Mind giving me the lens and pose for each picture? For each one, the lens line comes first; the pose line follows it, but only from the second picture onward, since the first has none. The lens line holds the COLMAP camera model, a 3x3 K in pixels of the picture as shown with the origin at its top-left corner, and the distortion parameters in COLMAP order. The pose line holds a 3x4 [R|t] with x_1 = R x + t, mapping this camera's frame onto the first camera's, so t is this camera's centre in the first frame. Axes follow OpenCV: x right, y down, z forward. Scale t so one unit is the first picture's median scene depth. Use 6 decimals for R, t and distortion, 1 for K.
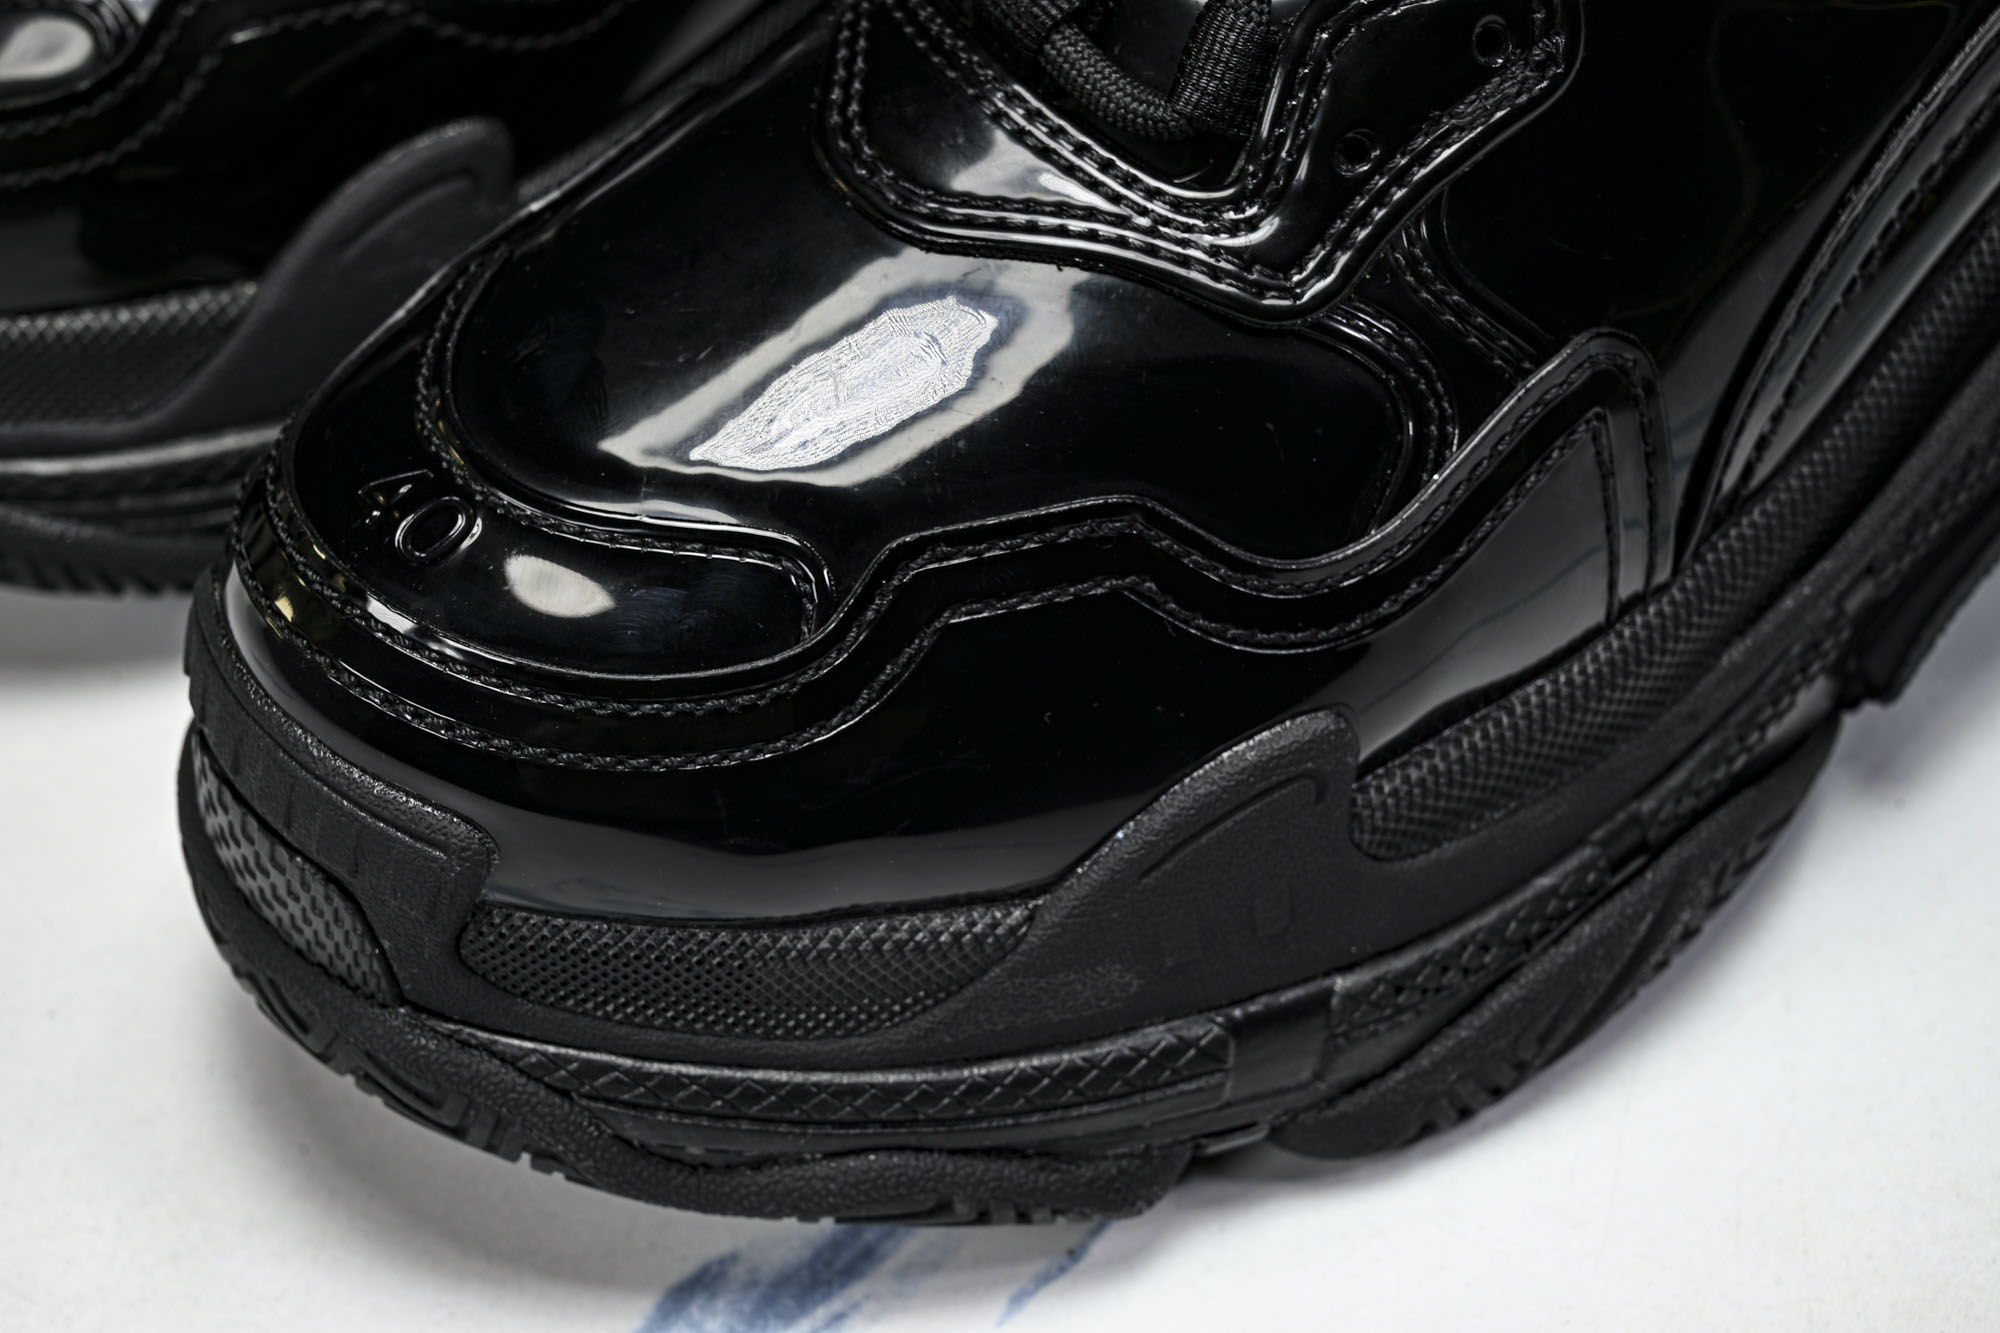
lens RADIAL K [[4062.1, 0, 997.9], [0, 4062.1, 668.5], [0, 0, 1]] dist [0.152819, 0.000000]
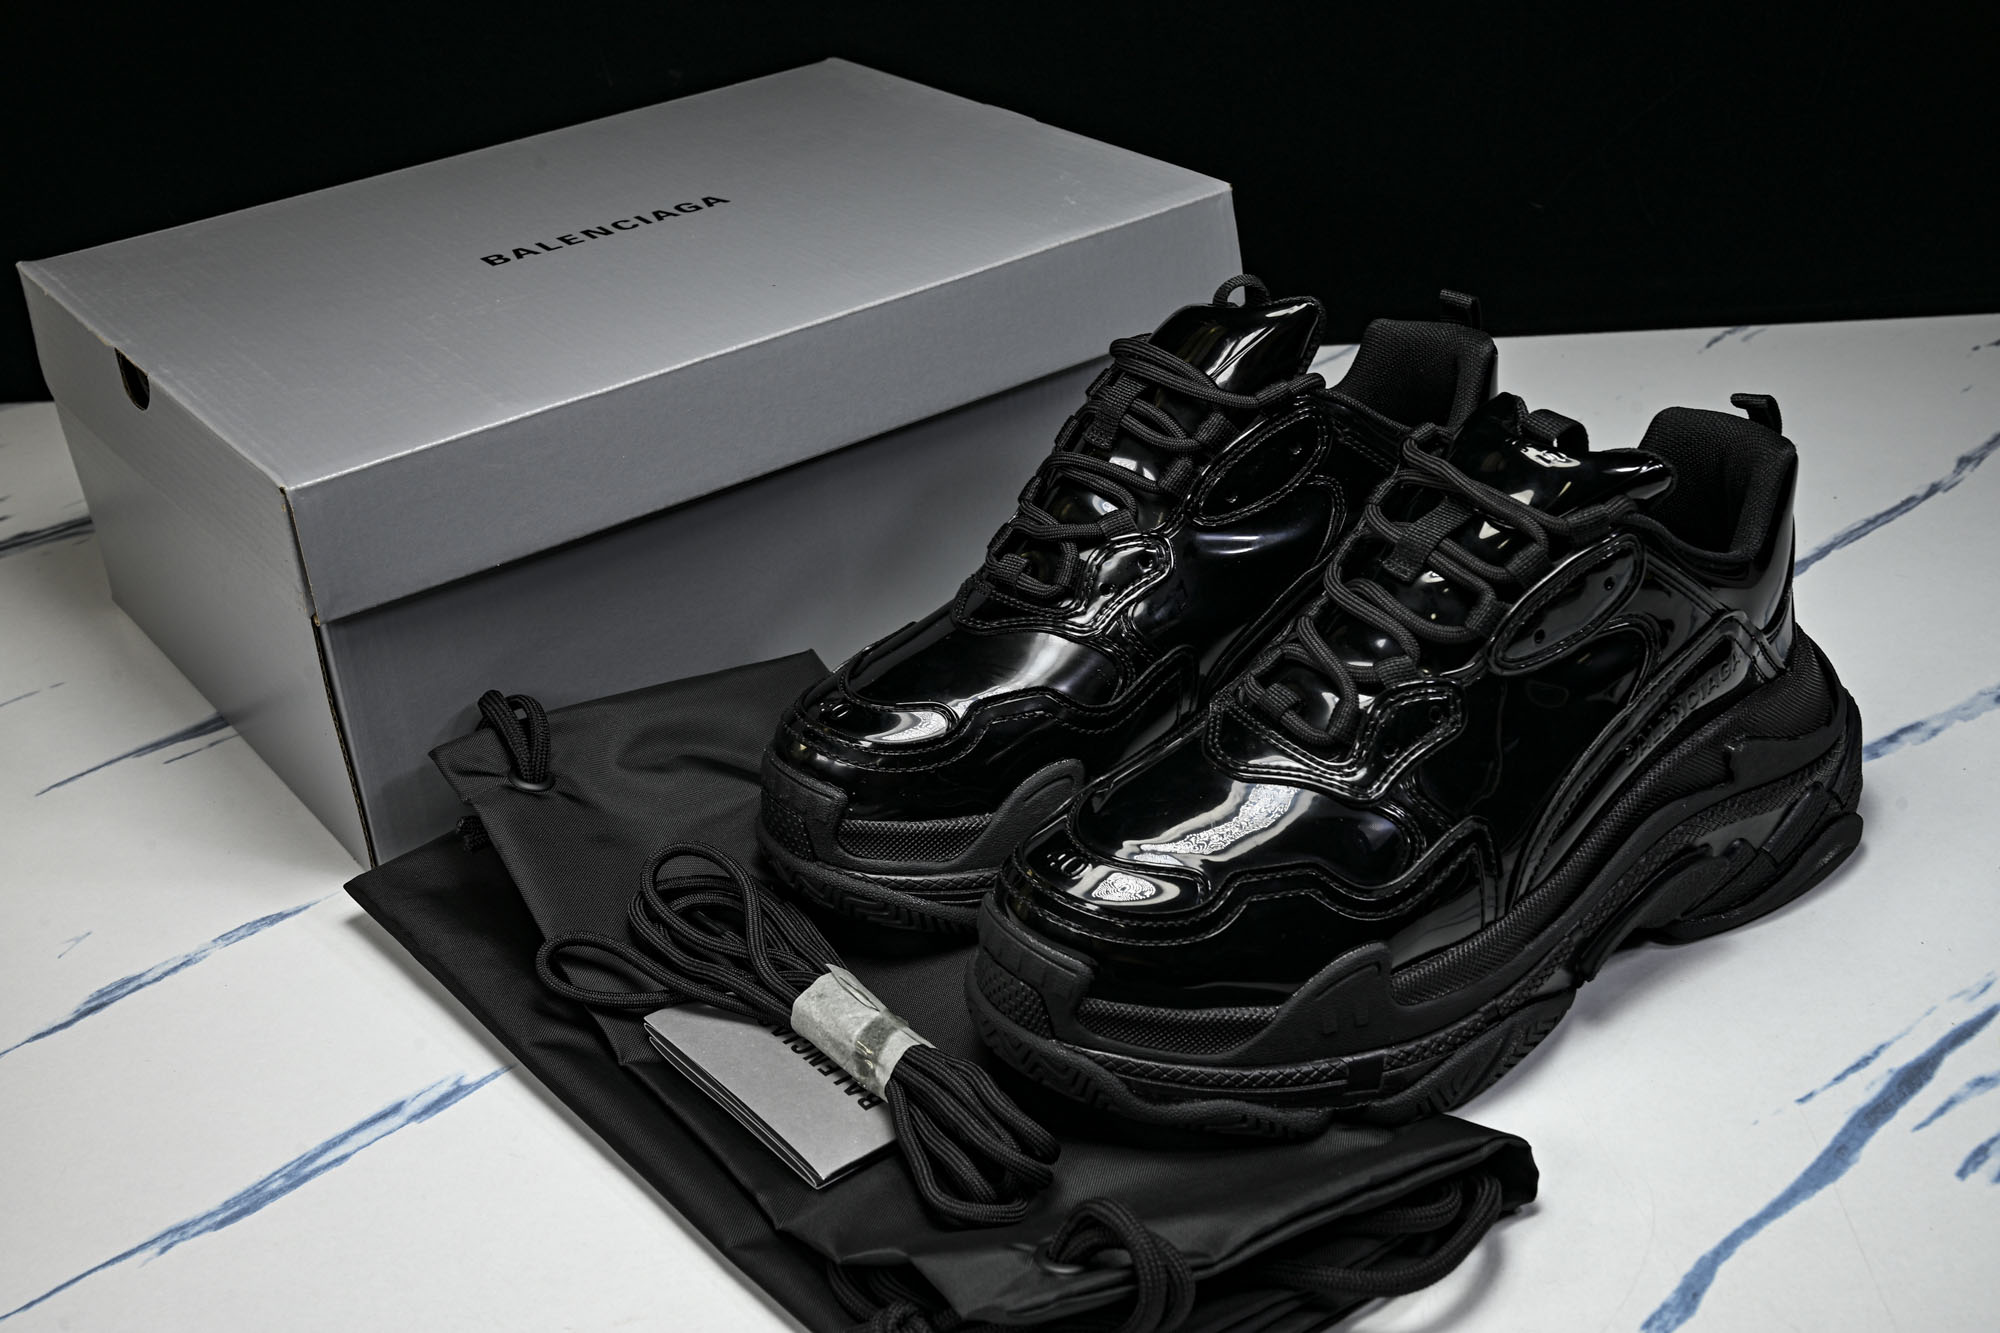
lens RADIAL K [[2389.2, 0, 1005.2], [0, 2389.2, 670.0], [0, 0, 1]] dist [-0.014446, 0.000000]
pose [[0.997065, 0.014665, -0.075148, -0.058902], [-0.034790, 0.961090, -0.274036, 0.294327], [0.068206, 0.275846, 0.958779, -0.673869]]
